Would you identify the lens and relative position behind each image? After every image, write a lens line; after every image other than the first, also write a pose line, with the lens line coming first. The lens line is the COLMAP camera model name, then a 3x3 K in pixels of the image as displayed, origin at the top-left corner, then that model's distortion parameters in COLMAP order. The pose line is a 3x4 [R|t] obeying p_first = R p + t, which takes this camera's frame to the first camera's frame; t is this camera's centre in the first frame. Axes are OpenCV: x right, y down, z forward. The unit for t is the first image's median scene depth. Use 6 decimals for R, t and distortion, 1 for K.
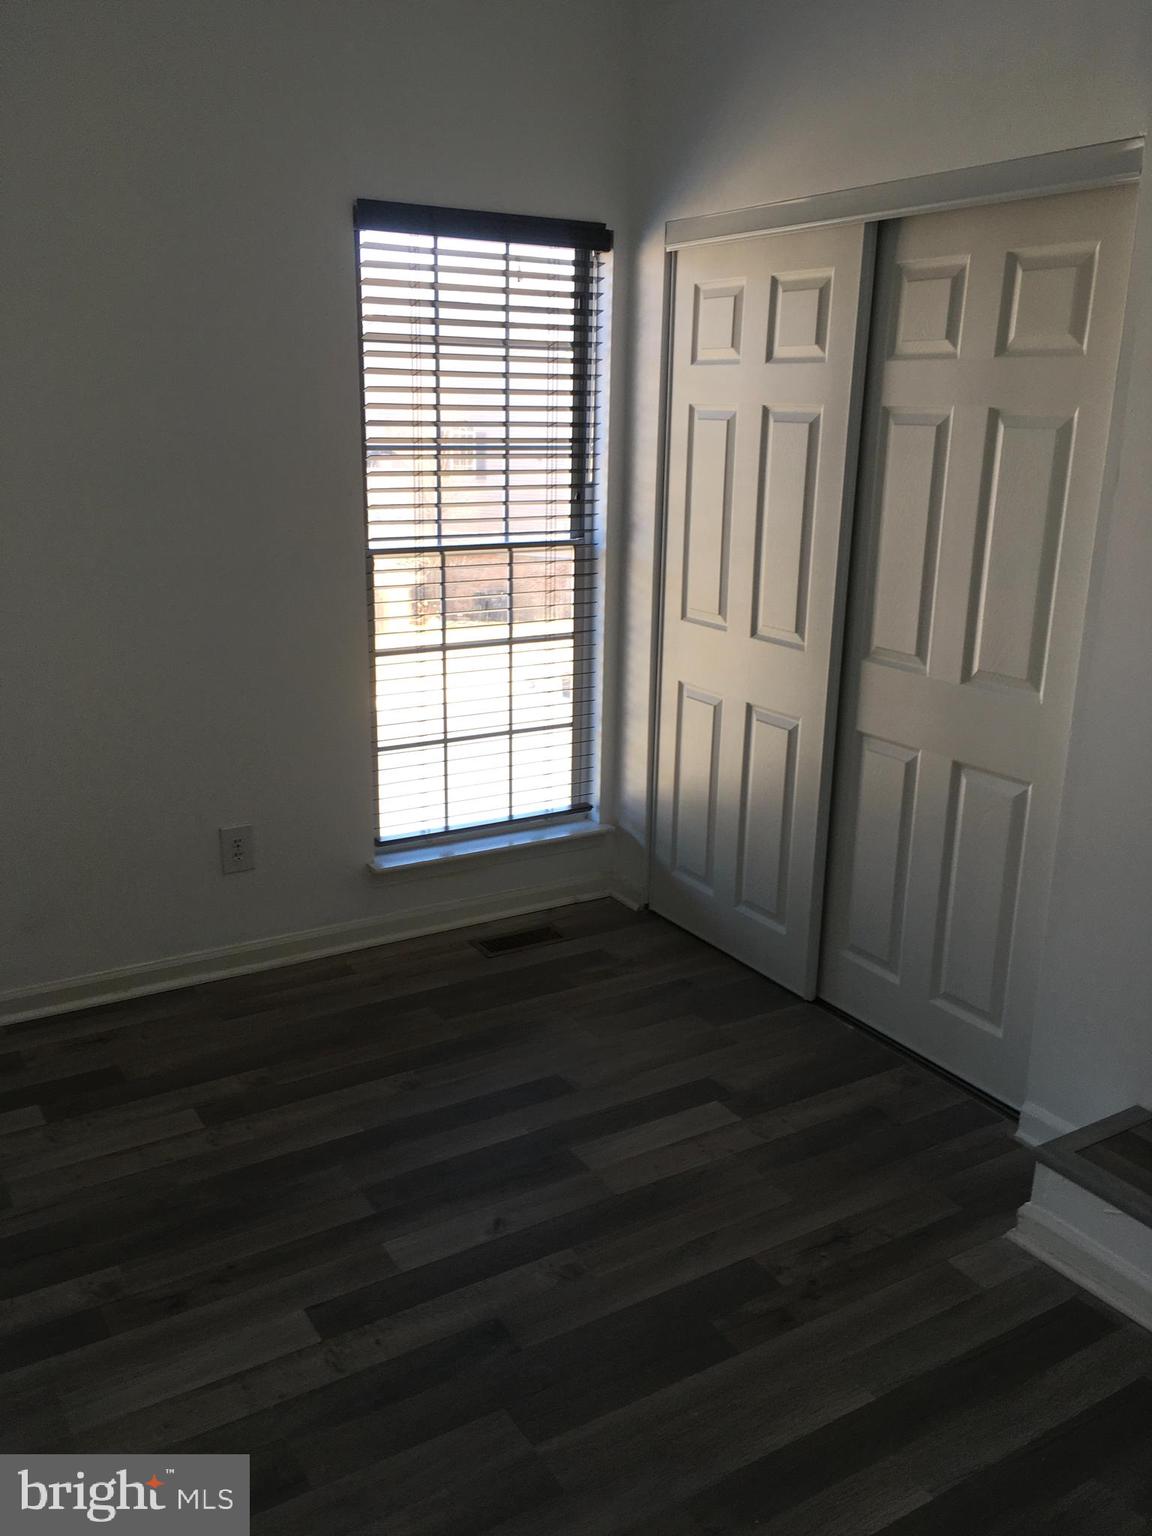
lens RADIAL K [[1299.6, 0, 576.0], [0, 1299.6, 768.0], [0, 0, 1]] dist [0.029796, 0.000133]
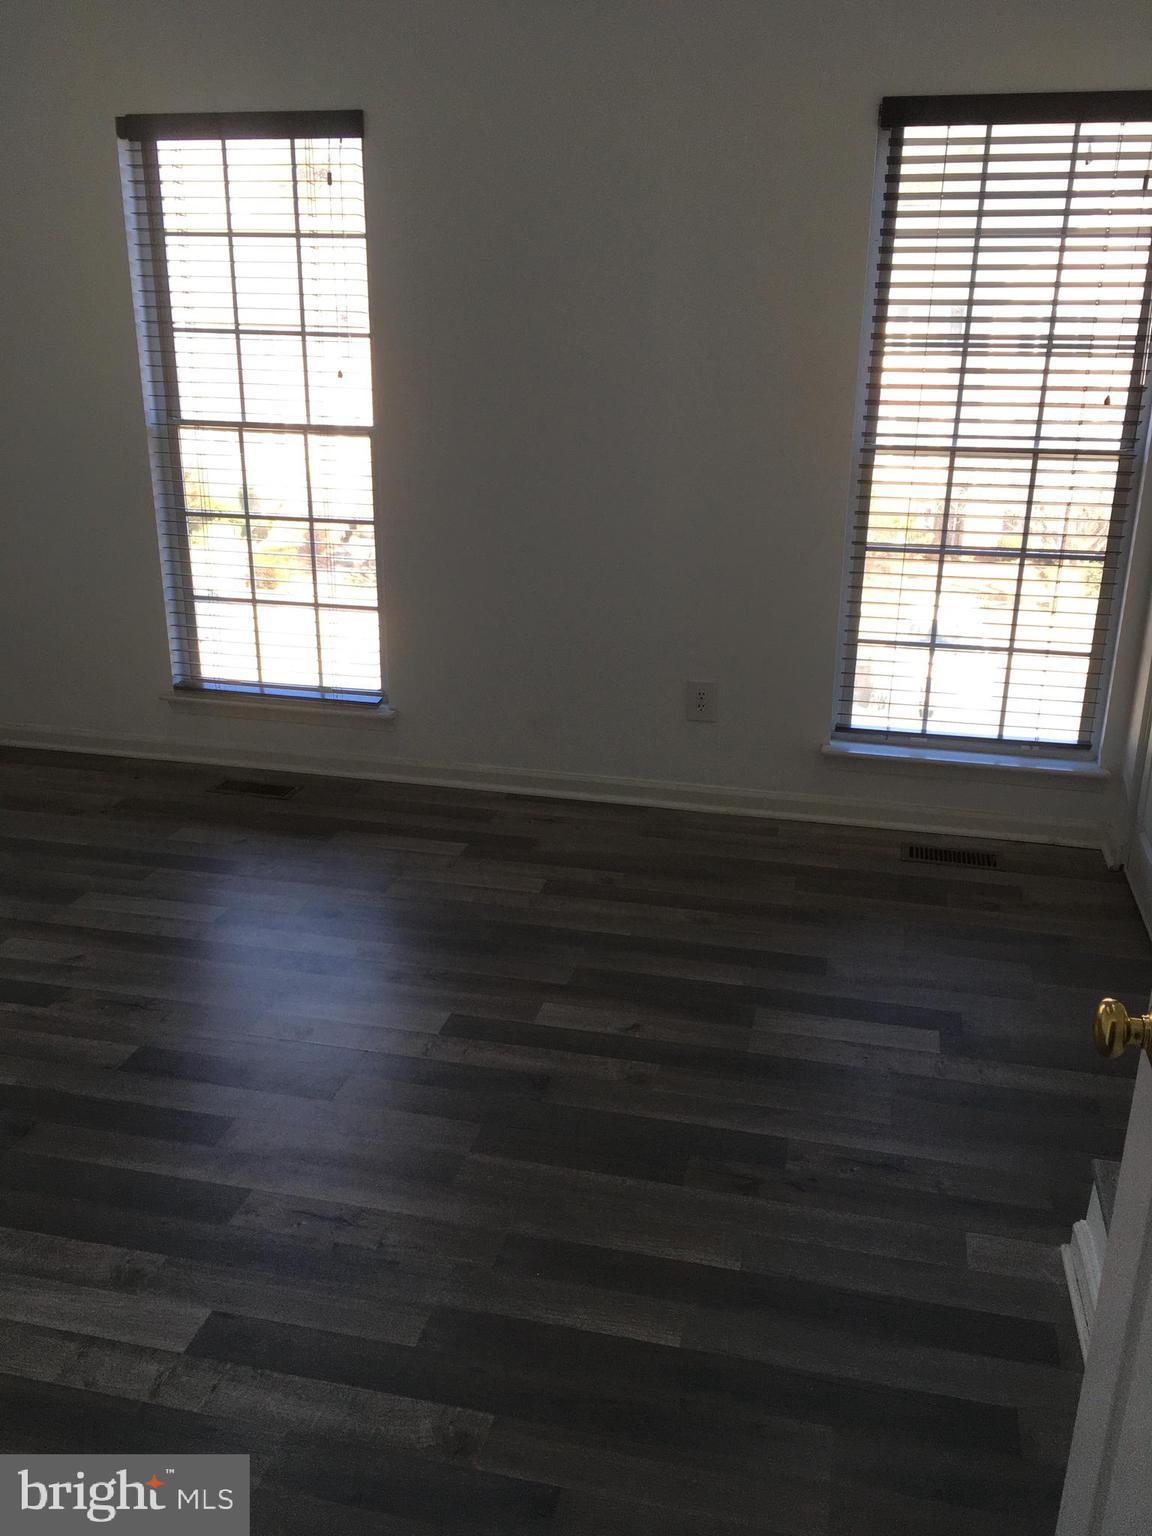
lens RADIAL K [[1324.4, 0, 576.0], [0, 1324.4, 768.0], [0, 0, 1]] dist [0.076535, -0.134054]
pose [[0.704170, 0.223456, -0.673953, 0.437903], [-0.185125, 0.974137, 0.129560, -0.010555], [0.685473, 0.033534, 0.727325, 0.073459]]
